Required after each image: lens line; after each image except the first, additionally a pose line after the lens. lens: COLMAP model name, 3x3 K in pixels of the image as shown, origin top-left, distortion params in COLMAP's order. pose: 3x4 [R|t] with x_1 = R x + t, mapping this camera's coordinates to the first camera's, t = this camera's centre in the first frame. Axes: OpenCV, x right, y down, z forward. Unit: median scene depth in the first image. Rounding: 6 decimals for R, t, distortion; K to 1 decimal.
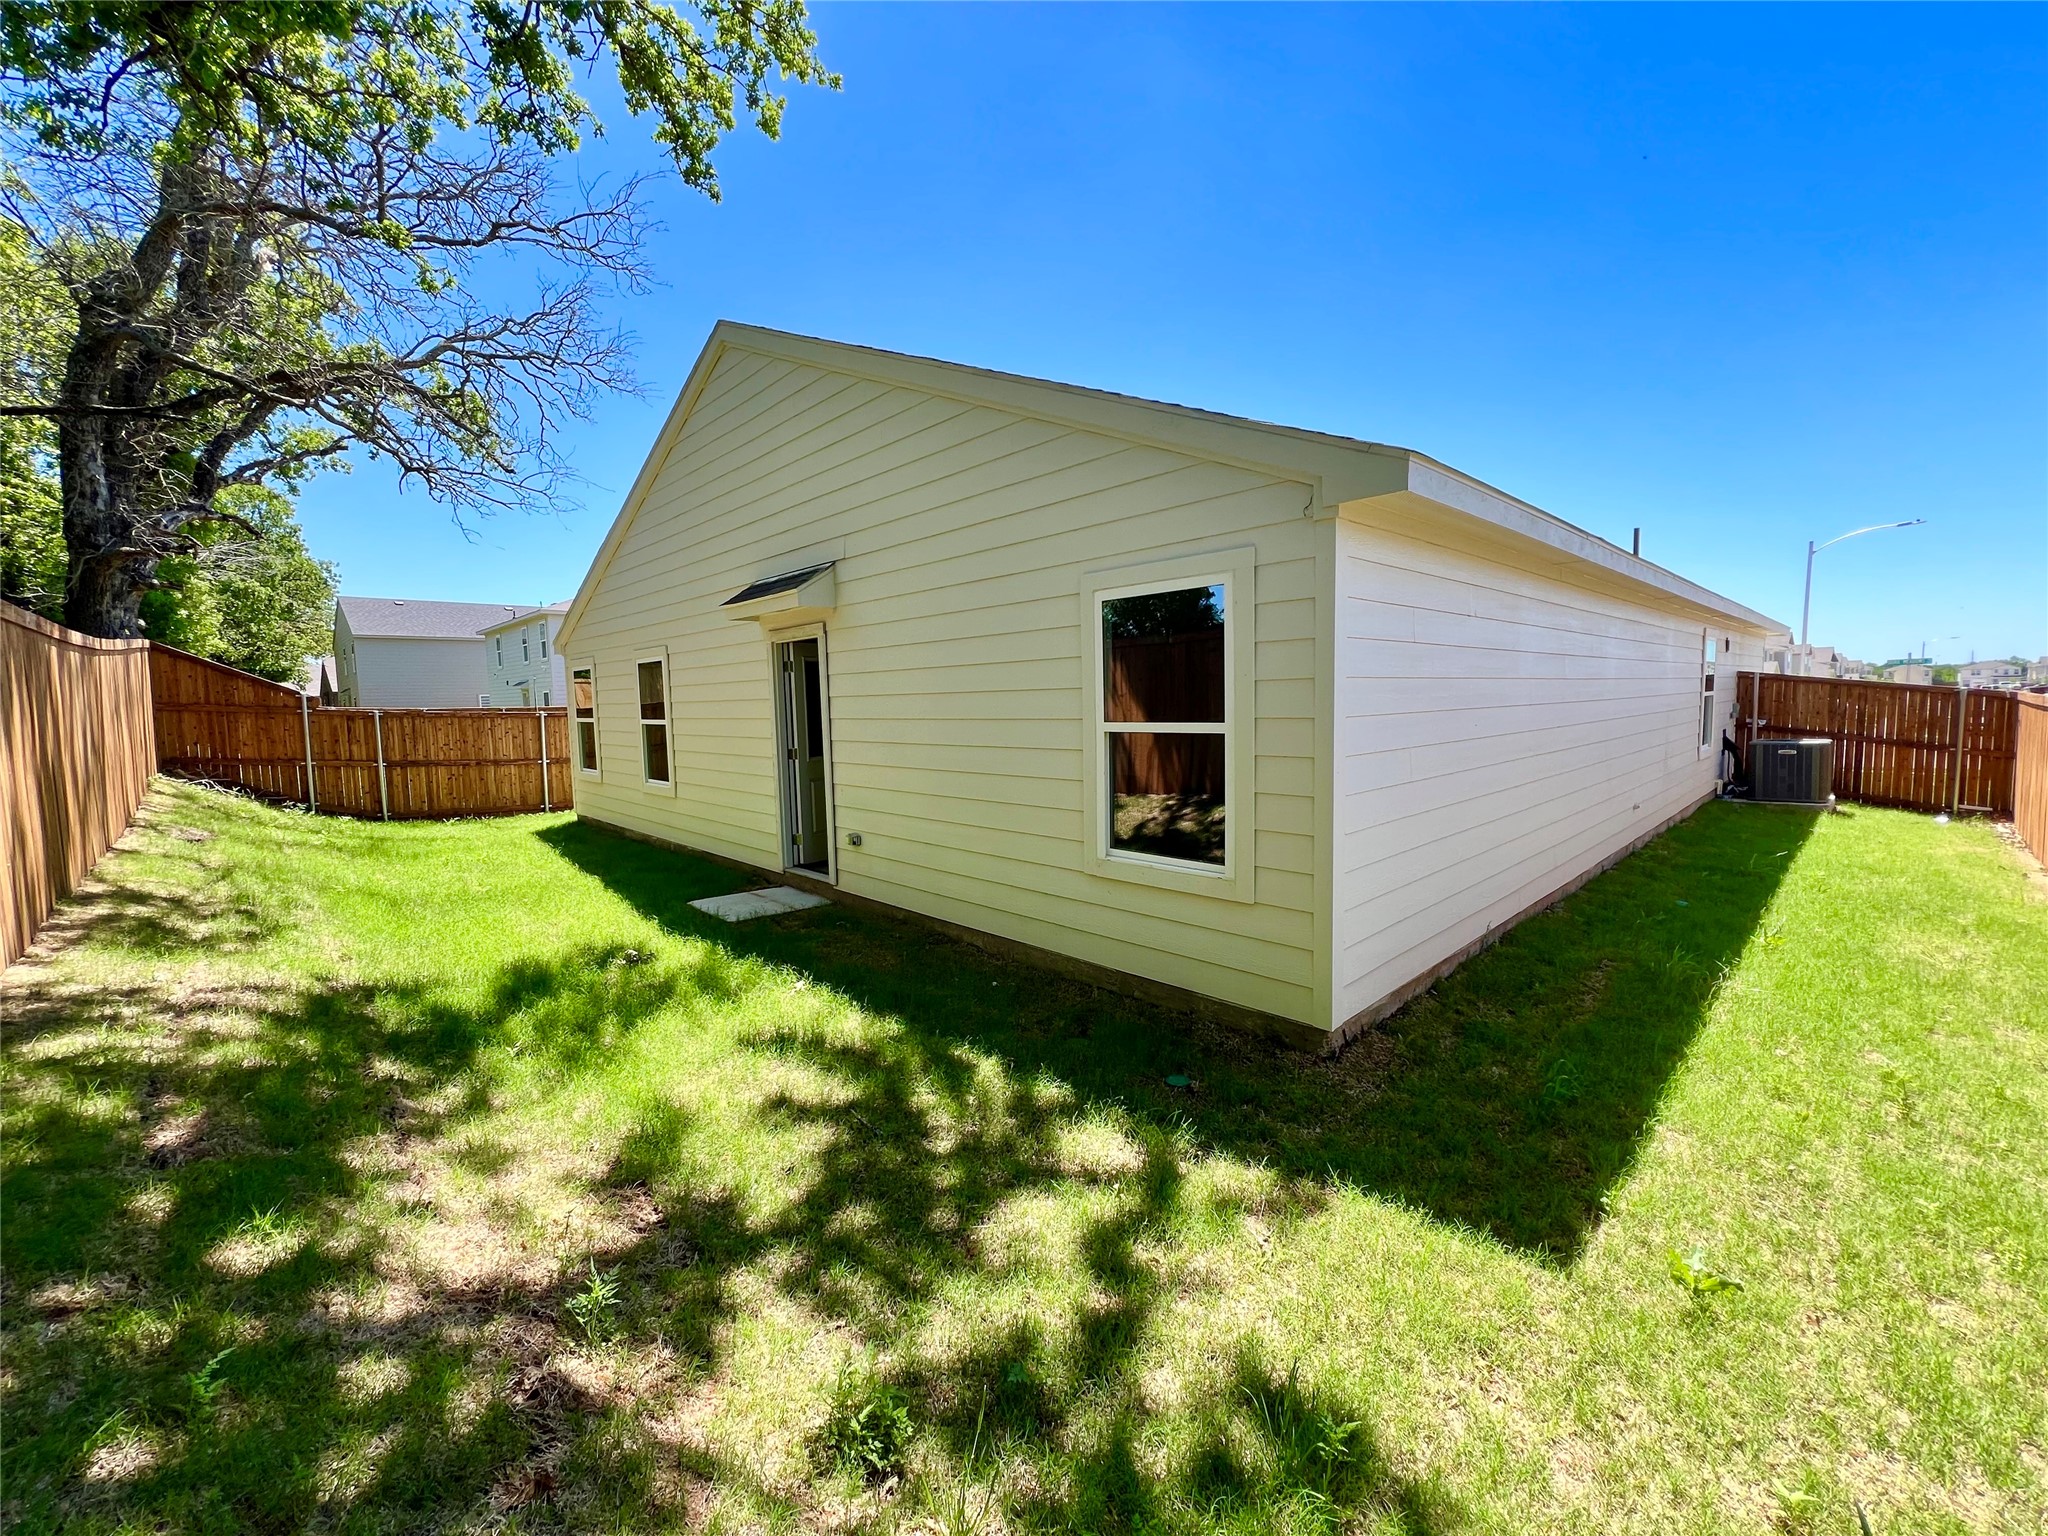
lens RADIAL K [[819.2, 0, 1037.1], [0, 819.2, 754.3], [0, 0, 1]] dist [0.000866, 0.000008]
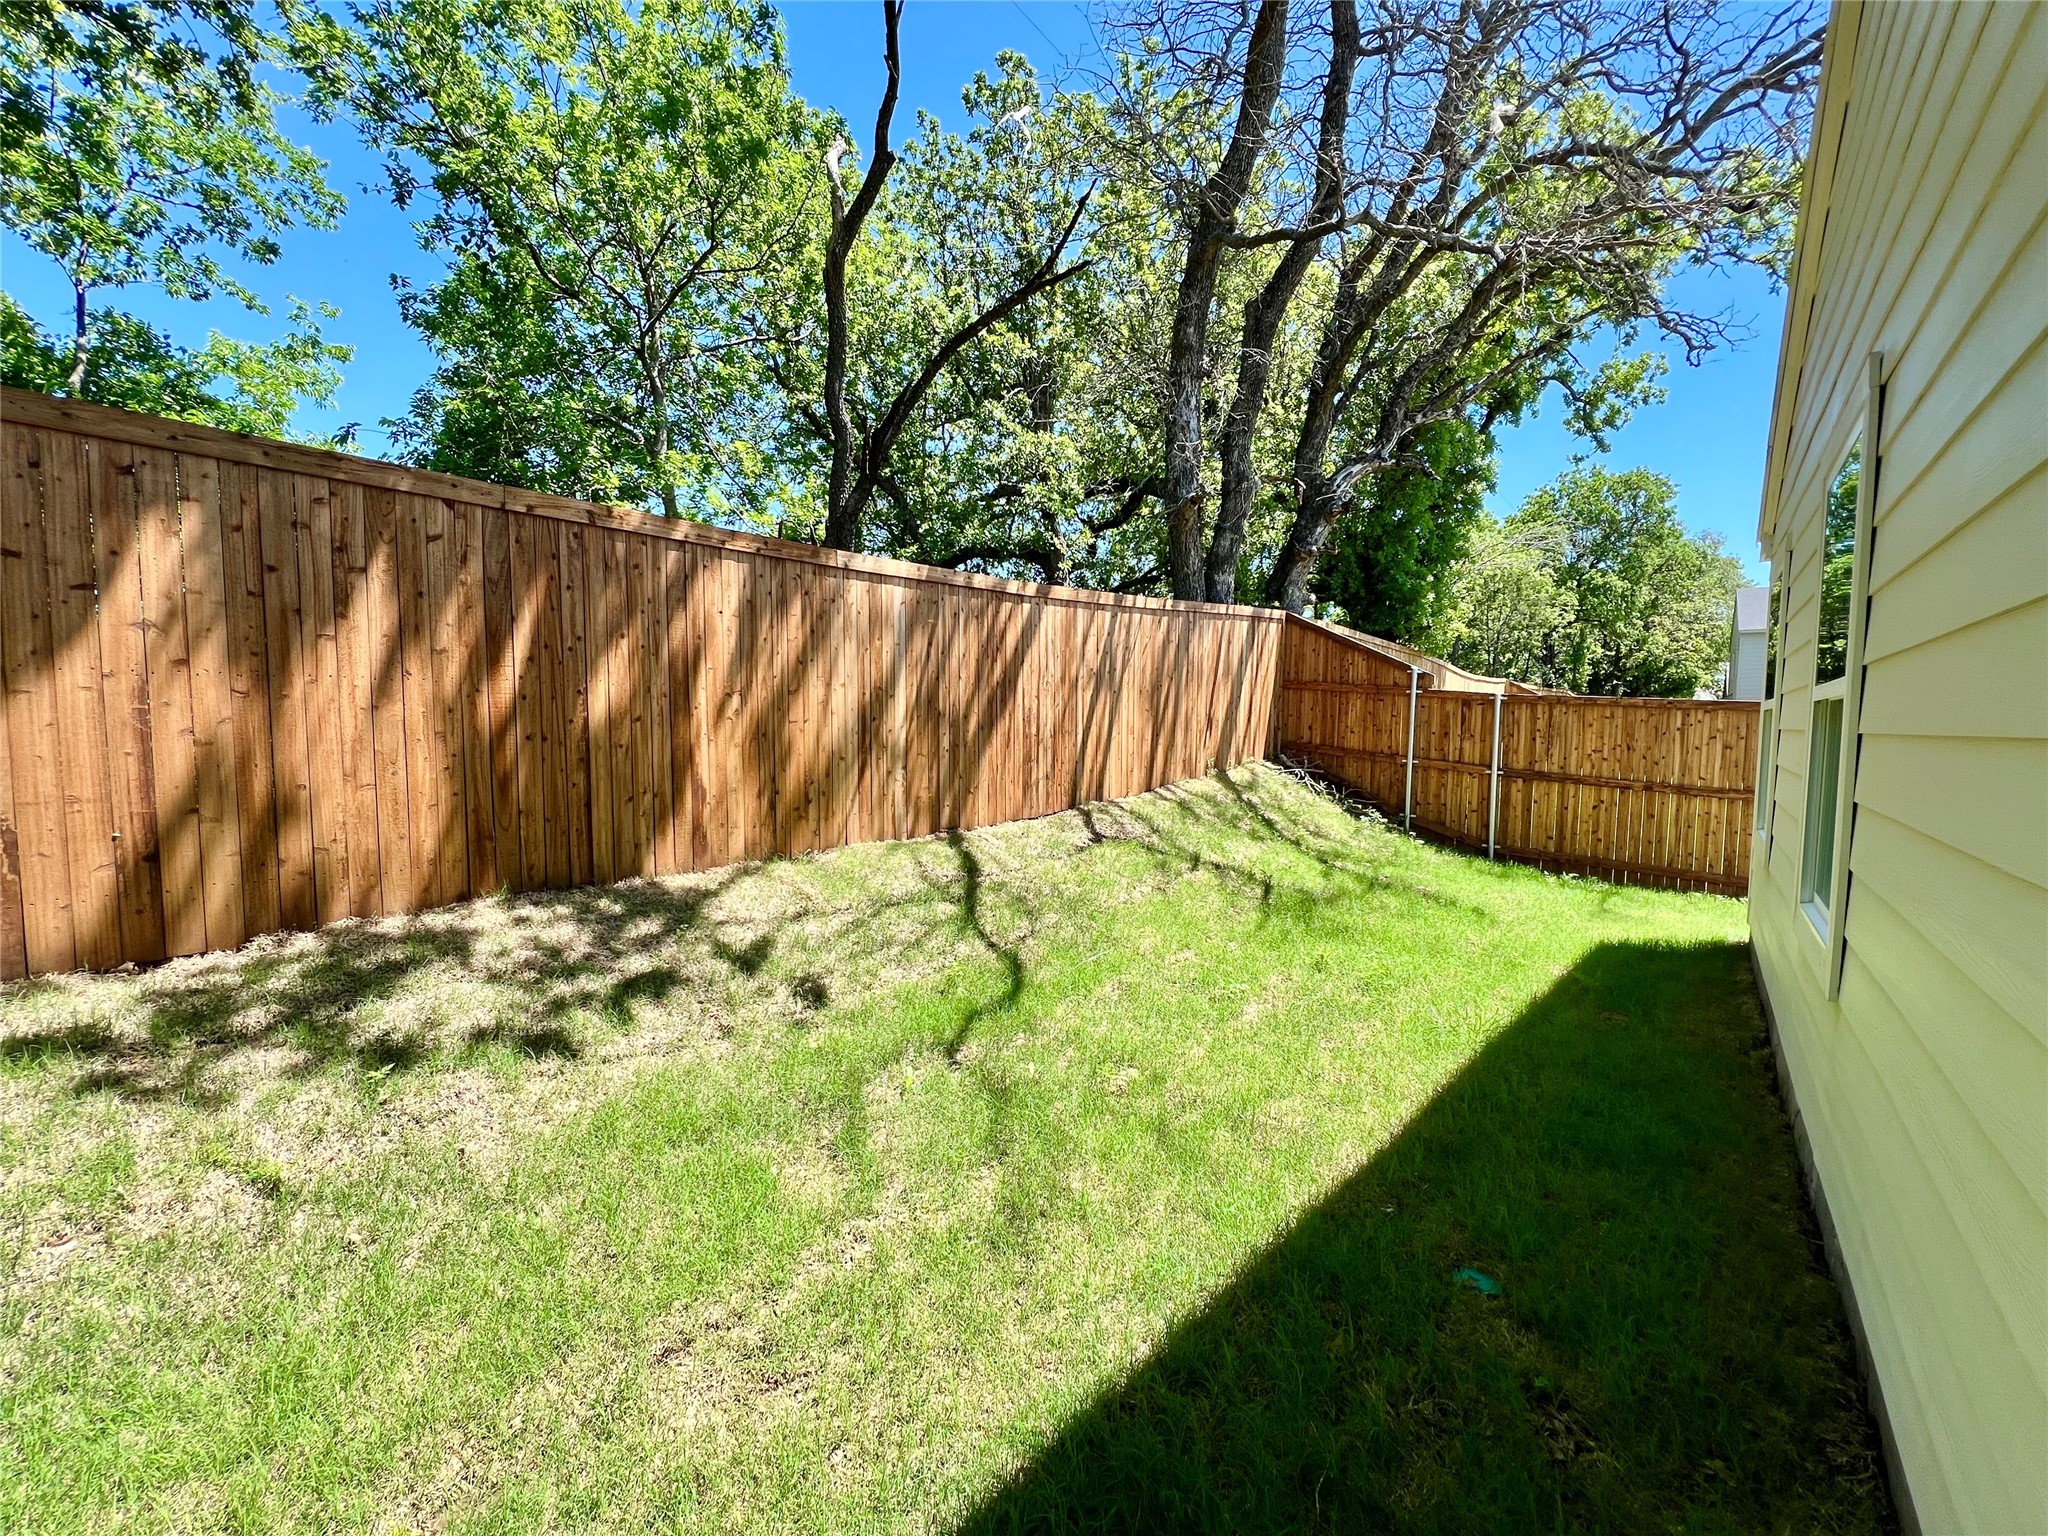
lens RADIAL K [[819.2, 0, 1021.0], [0, 819.2, 766.9], [0, 0, 1]] dist [0.000866, 0.000008]
pose [[0.106956, 0.084901, -0.990632, -0.170186], [-0.087132, 0.993315, 0.075724, -0.009175], [0.990439, 0.078217, 0.113638, 0.531136]]
